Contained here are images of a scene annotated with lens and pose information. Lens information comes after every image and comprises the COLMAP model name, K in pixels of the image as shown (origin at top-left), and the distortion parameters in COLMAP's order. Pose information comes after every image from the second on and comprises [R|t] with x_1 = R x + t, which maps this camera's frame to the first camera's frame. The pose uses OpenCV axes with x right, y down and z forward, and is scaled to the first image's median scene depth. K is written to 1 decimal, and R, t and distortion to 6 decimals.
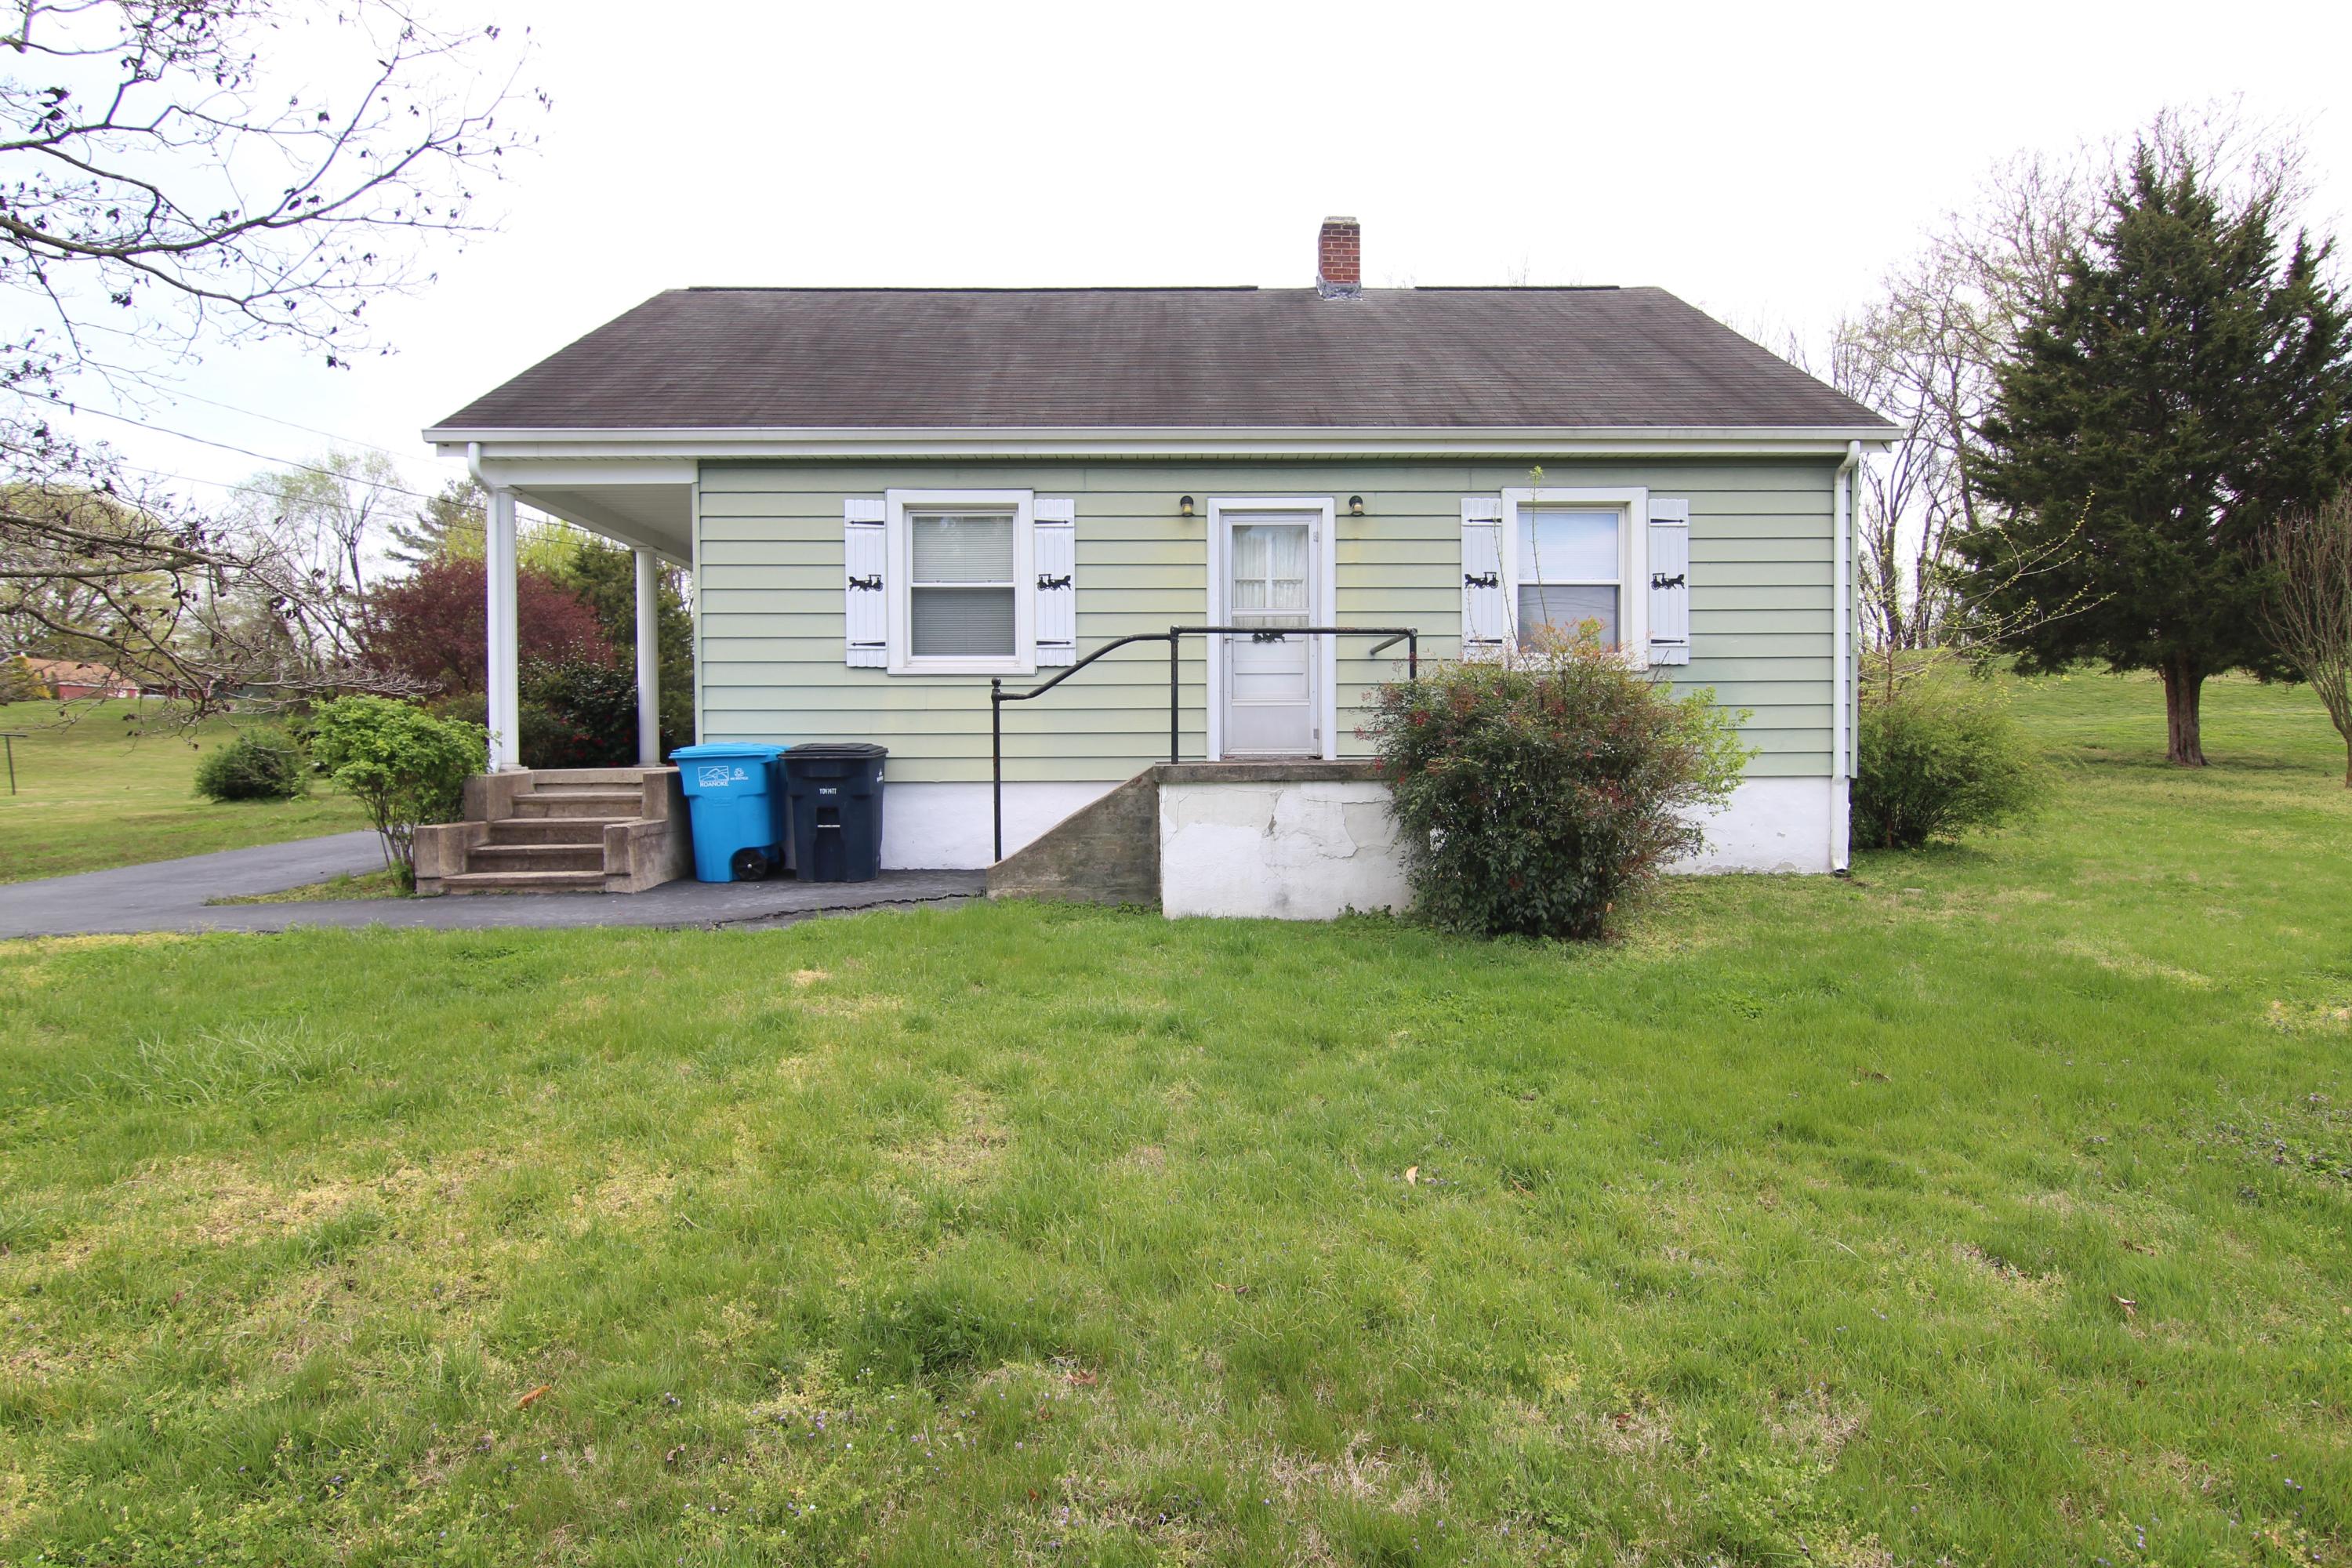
lens RADIAL K [[1193.0, 0, 1170.0], [0, 1193.0, 775.7], [0, 0, 1]] dist [-0.002368, -0.014771]
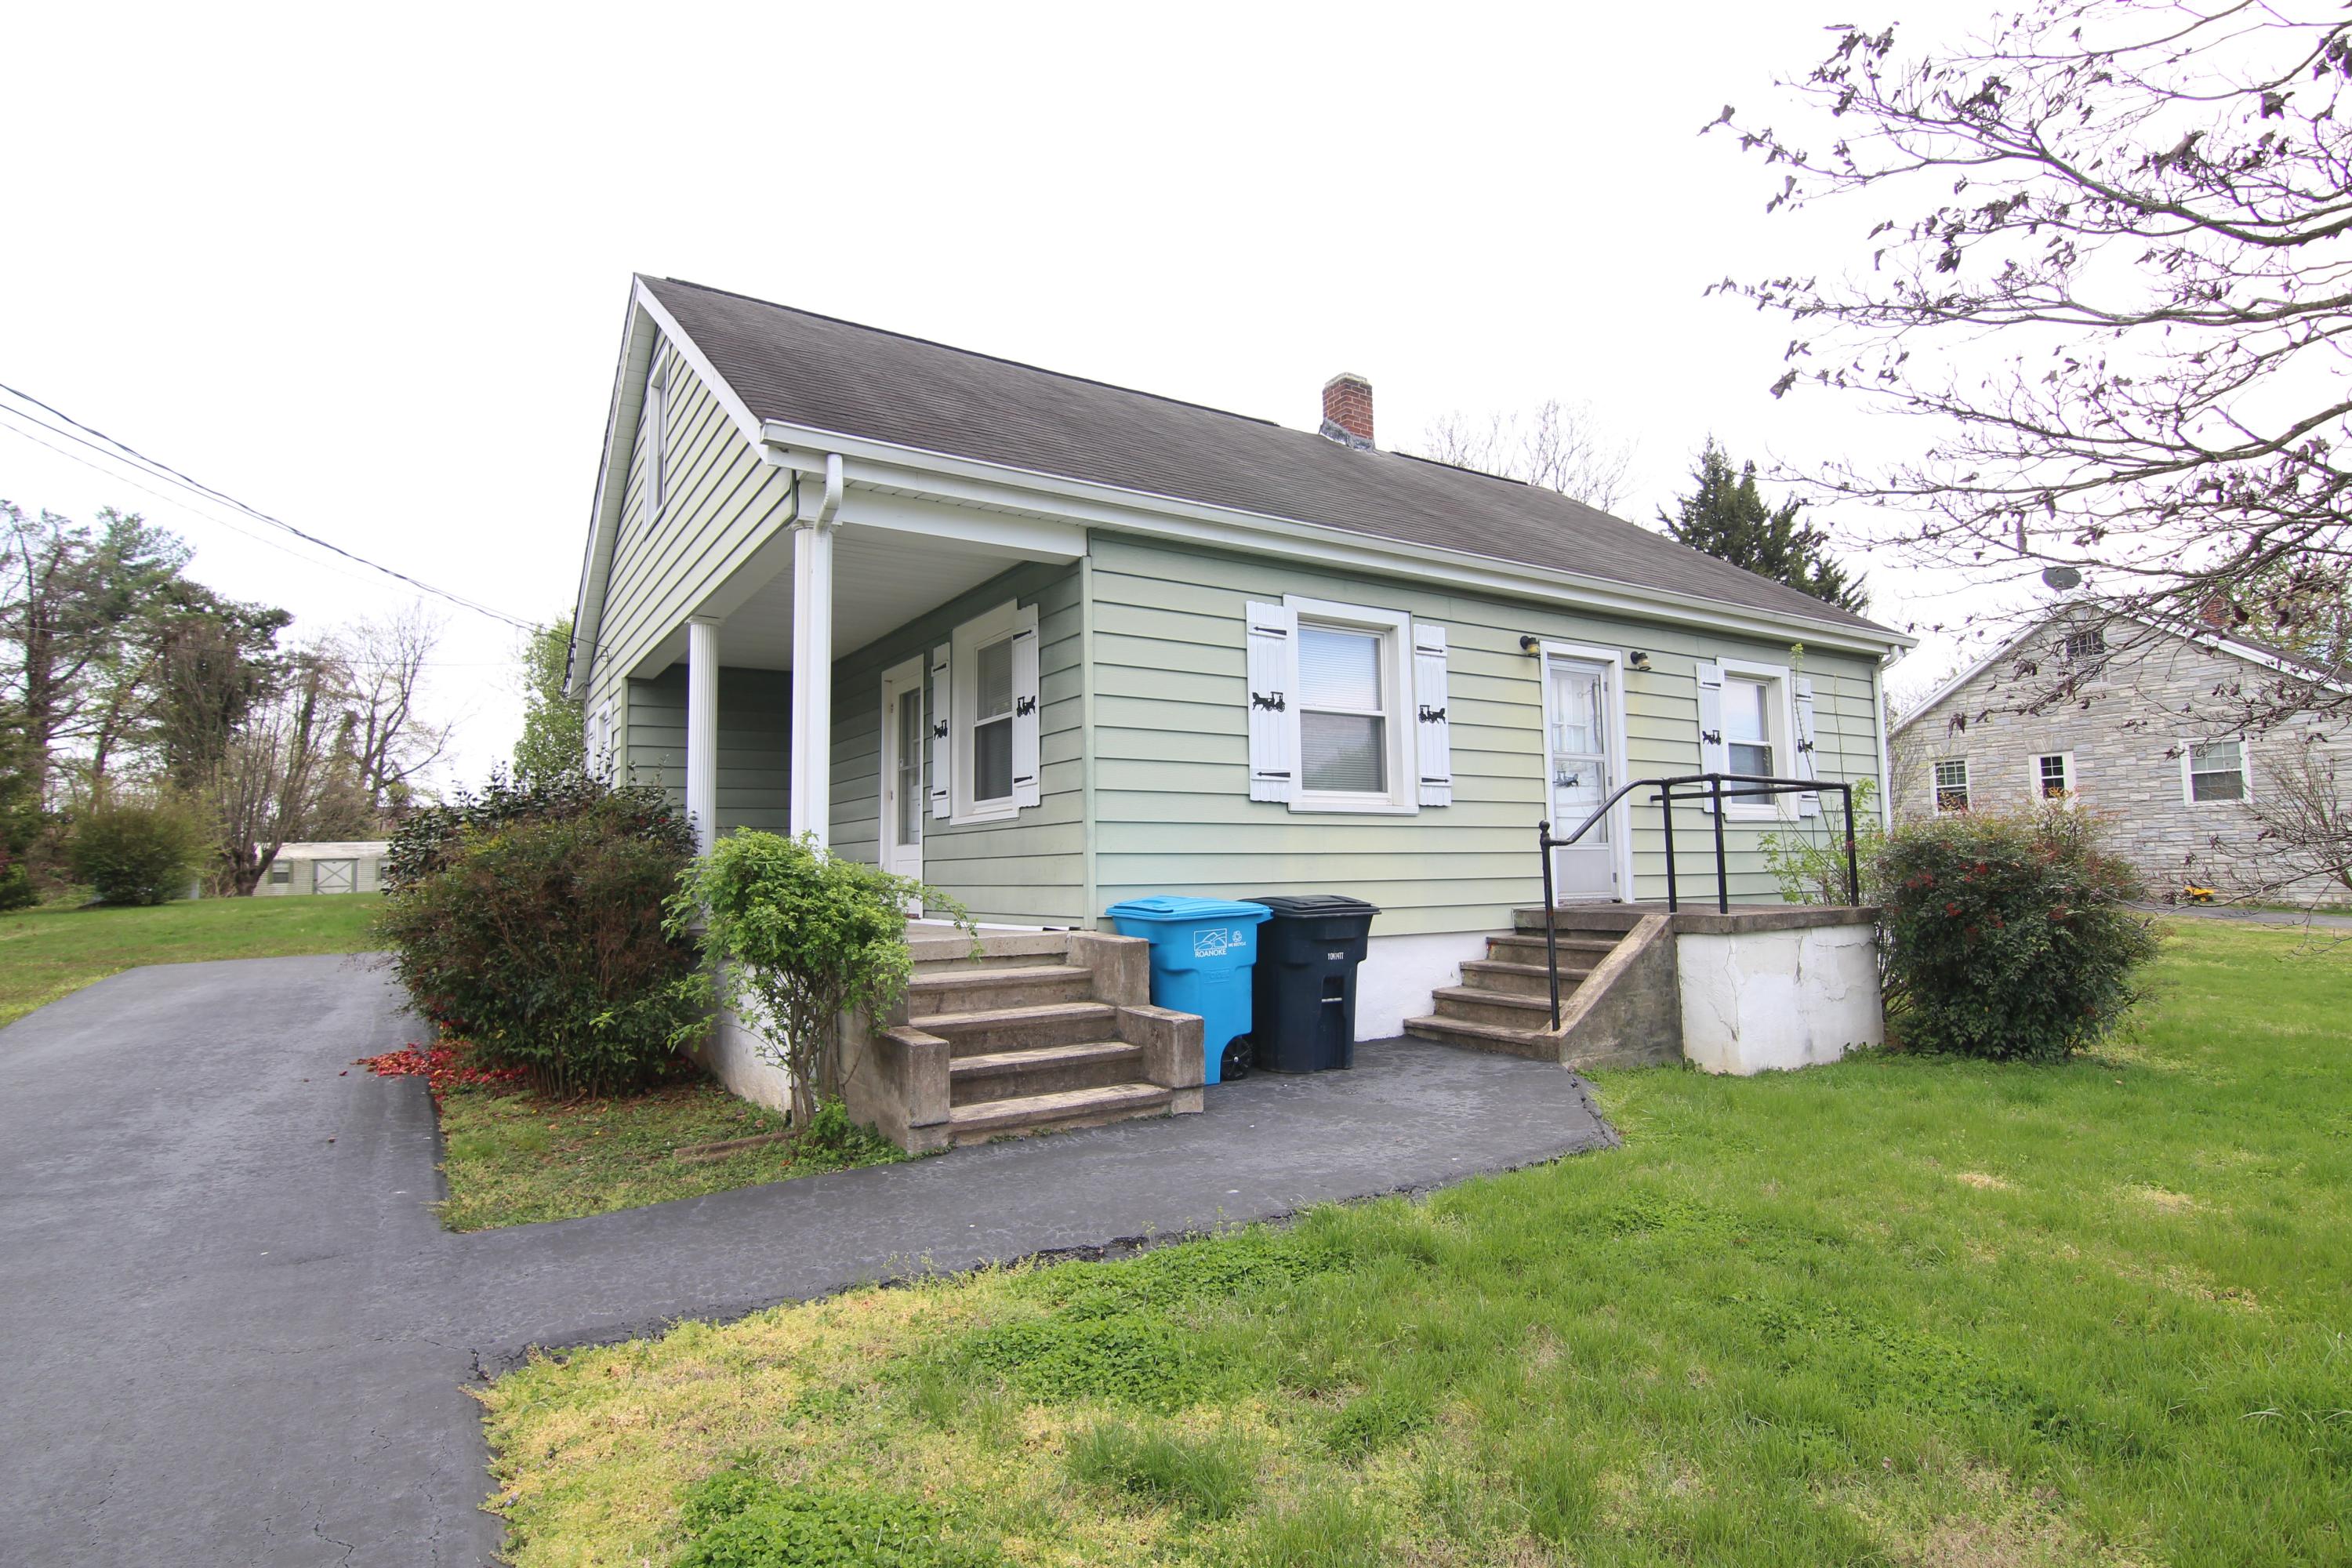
lens RADIAL K [[1193.0, 0, 1170.0], [0, 1193.0, 775.7], [0, 0, 1]] dist [-0.002368, -0.014771]
pose [[0.849005, 0.035773, 0.527172, -0.751622], [0.020089, 0.994799, -0.099858, -0.028063], [-0.528002, 0.095371, 0.843871, 0.338483]]
